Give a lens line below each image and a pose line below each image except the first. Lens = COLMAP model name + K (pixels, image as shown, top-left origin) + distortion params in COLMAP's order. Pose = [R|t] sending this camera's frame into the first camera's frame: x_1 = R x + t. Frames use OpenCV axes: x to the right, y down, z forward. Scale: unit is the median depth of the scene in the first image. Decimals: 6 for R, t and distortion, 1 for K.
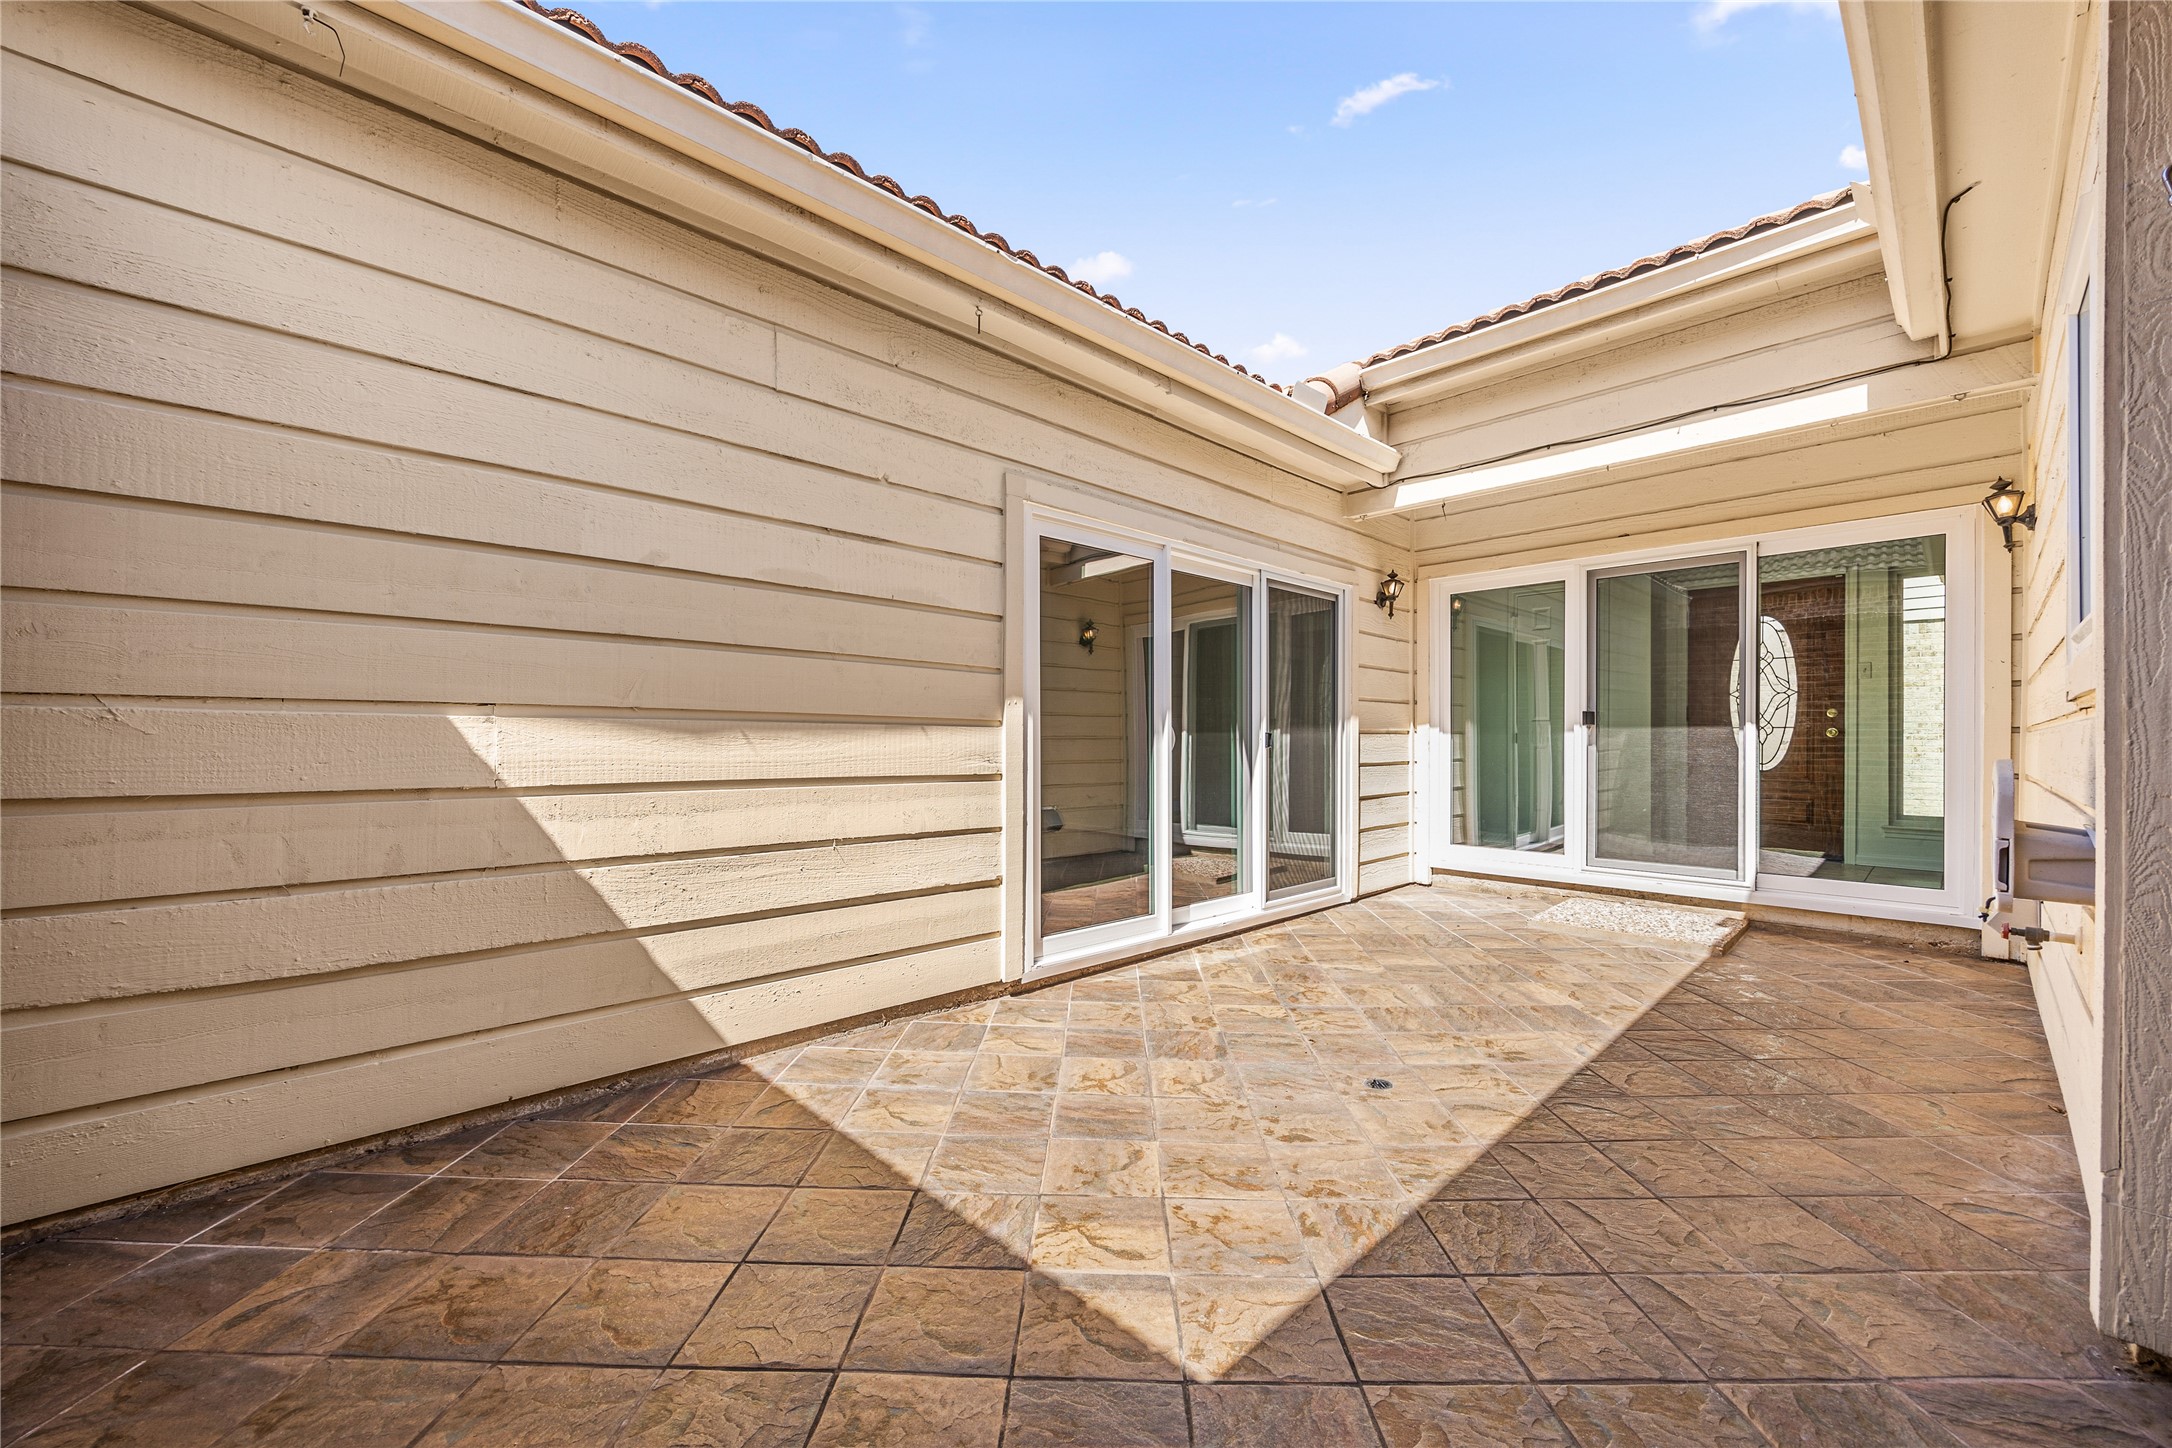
lens RADIAL K [[844.5, 0, 1104.7], [0, 844.5, 739.0], [0, 0, 1]] dist [0.000134, -0.000033]
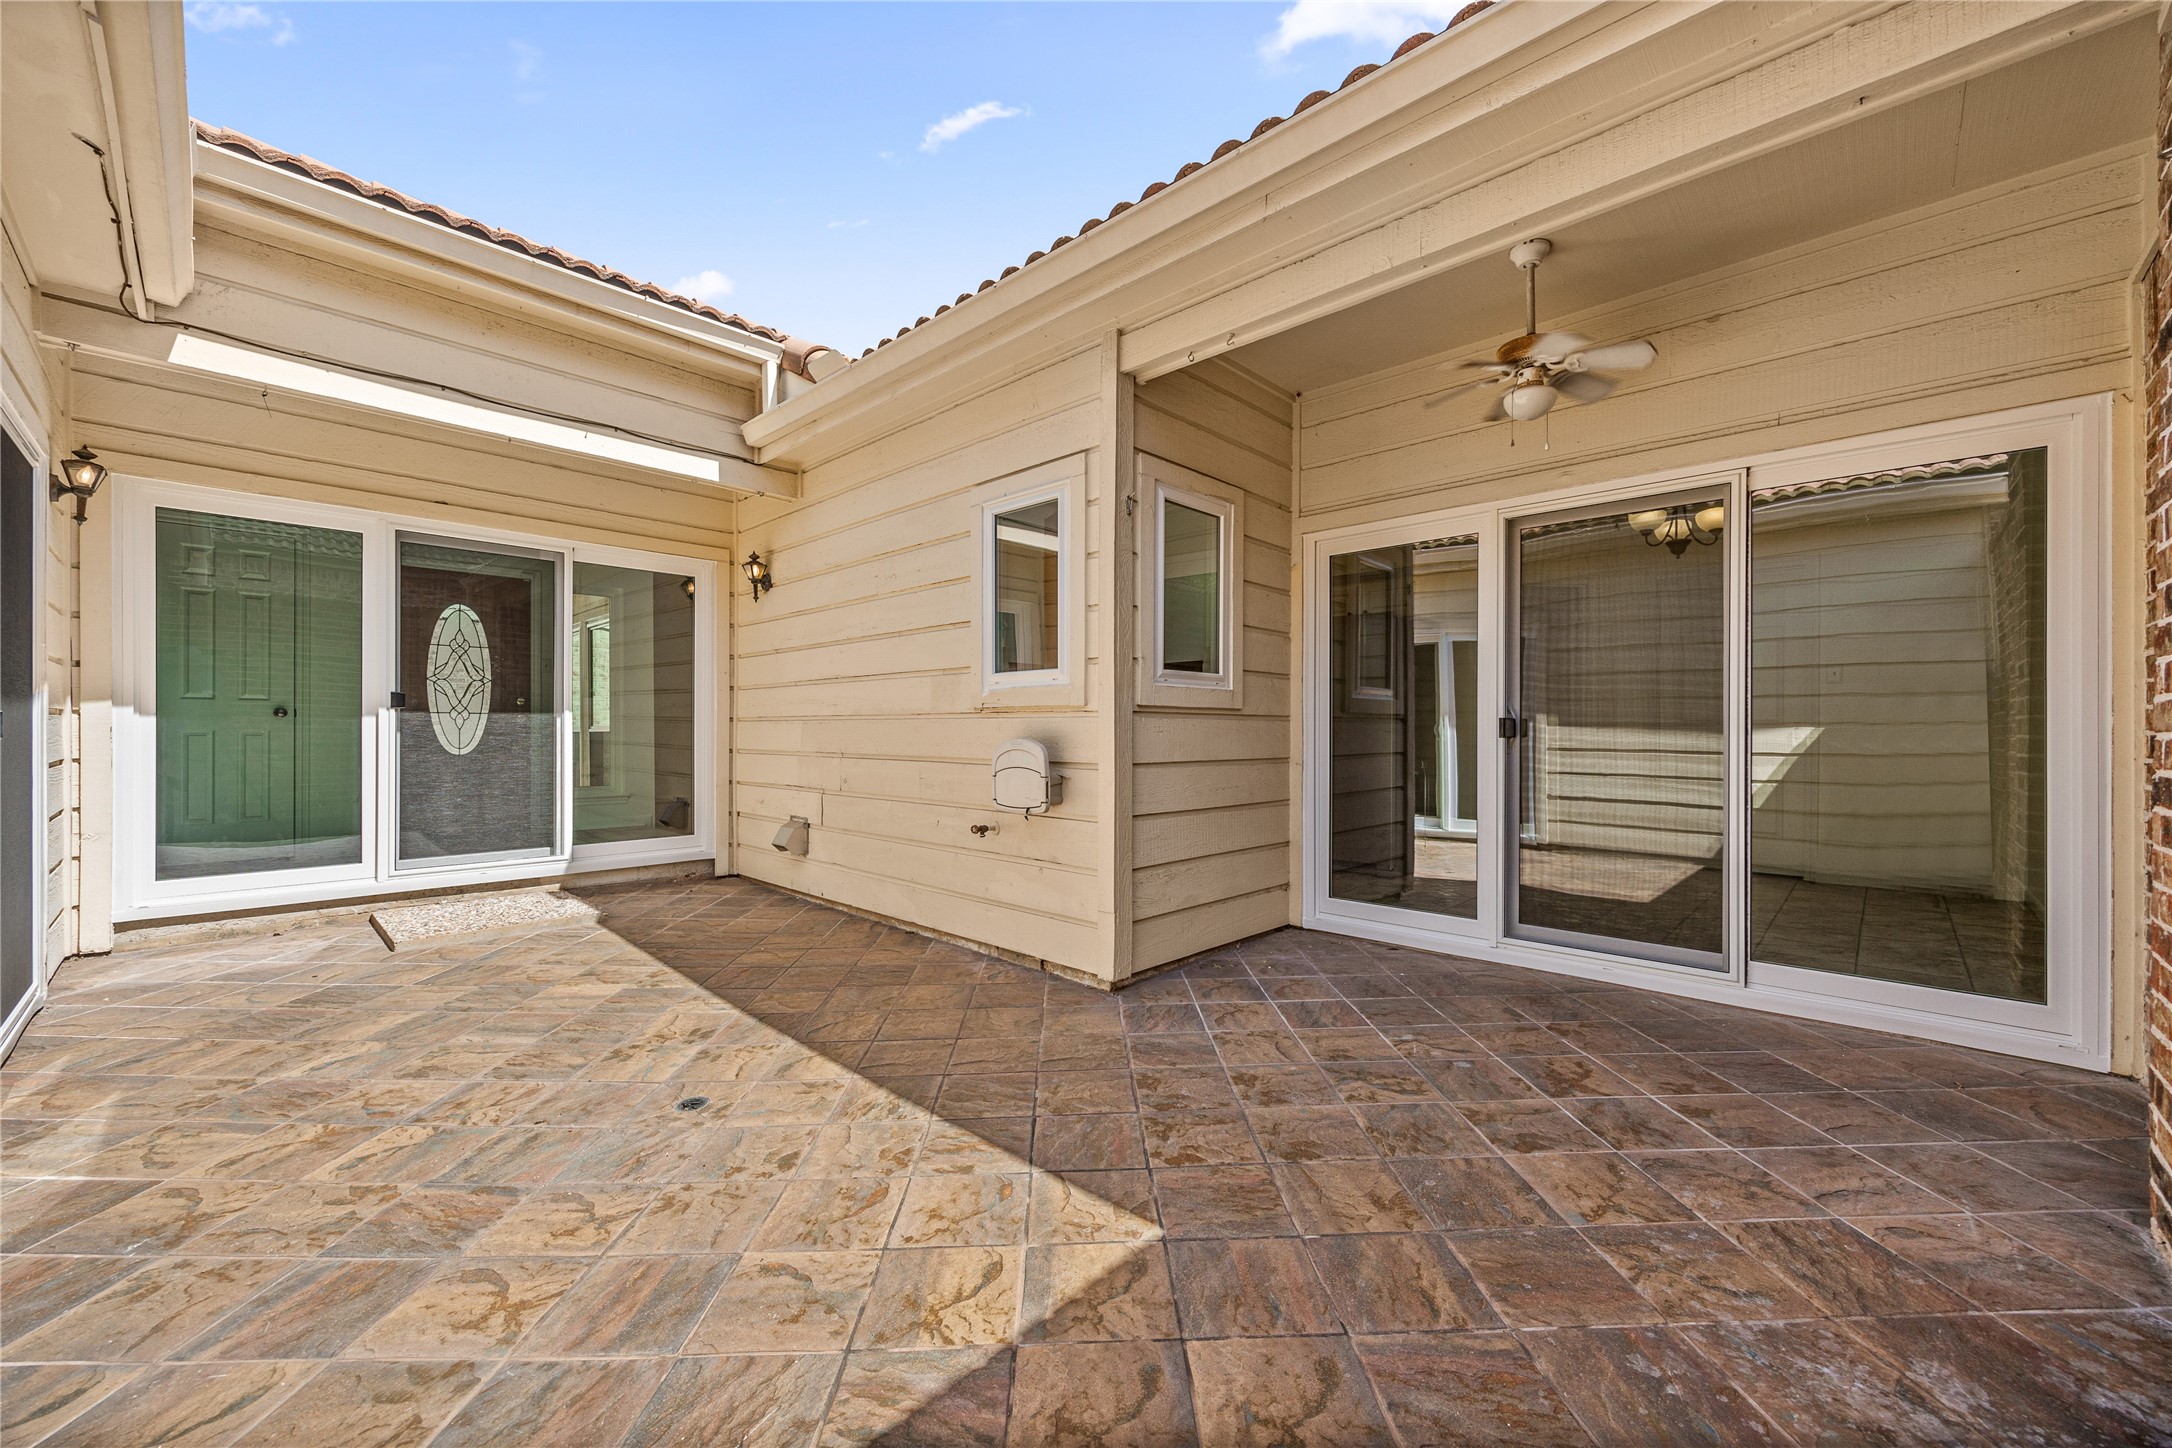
lens RADIAL K [[838.4, 0, 1092.2], [0, 838.4, 726.7], [0, 0, 1]] dist [0.000767, -0.000010]
pose [[-0.041375, 0.000418, 0.999144, -0.514191], [-0.005422, 0.999985, -0.000643, -0.001037], [-0.999129, -0.005444, -0.041372, 0.520948]]
